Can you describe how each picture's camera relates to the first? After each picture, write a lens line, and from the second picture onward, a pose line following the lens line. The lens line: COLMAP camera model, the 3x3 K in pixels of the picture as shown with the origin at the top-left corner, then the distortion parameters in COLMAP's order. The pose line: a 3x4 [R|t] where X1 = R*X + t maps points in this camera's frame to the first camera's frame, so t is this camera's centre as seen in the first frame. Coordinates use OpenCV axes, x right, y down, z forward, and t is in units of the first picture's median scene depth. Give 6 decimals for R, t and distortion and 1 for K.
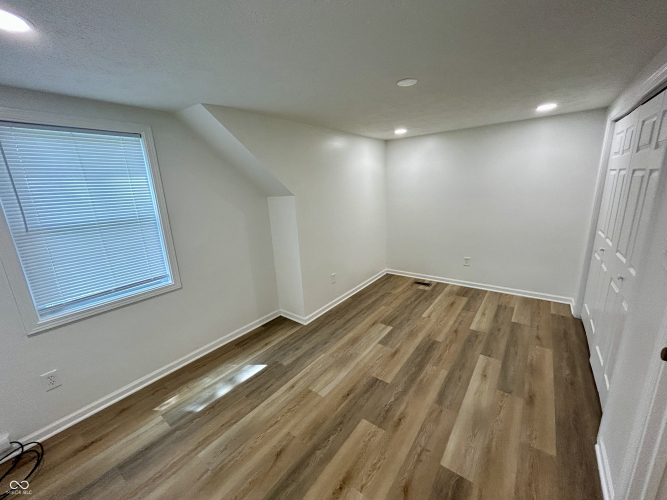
lens RADIAL K [[269.8, 0, 330.7], [0, 269.8, 254.2], [0, 0, 1]] dist [0.002266, 0.002067]
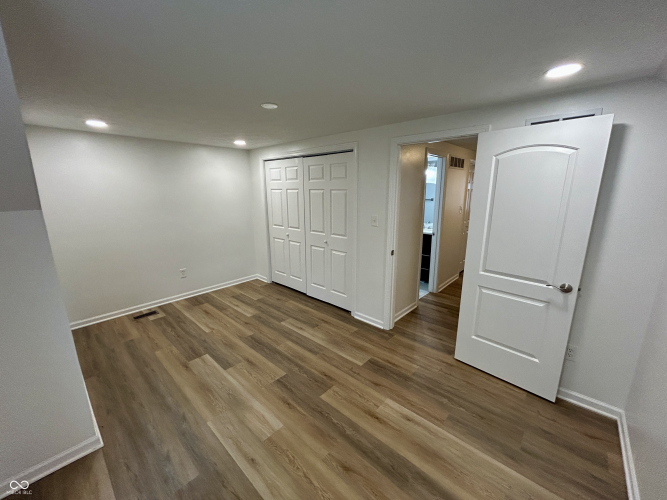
lens RADIAL K [[269.8, 0, 335.8], [0, 269.8, 253.8], [0, 0, 1]] dist [0.002266, 0.002067]
pose [[0.080524, -0.186056, 0.979234, -0.569238], [0.253078, 0.954046, 0.160459, -0.081148], [-0.964089, 0.234901, 0.123910, 0.430187]]
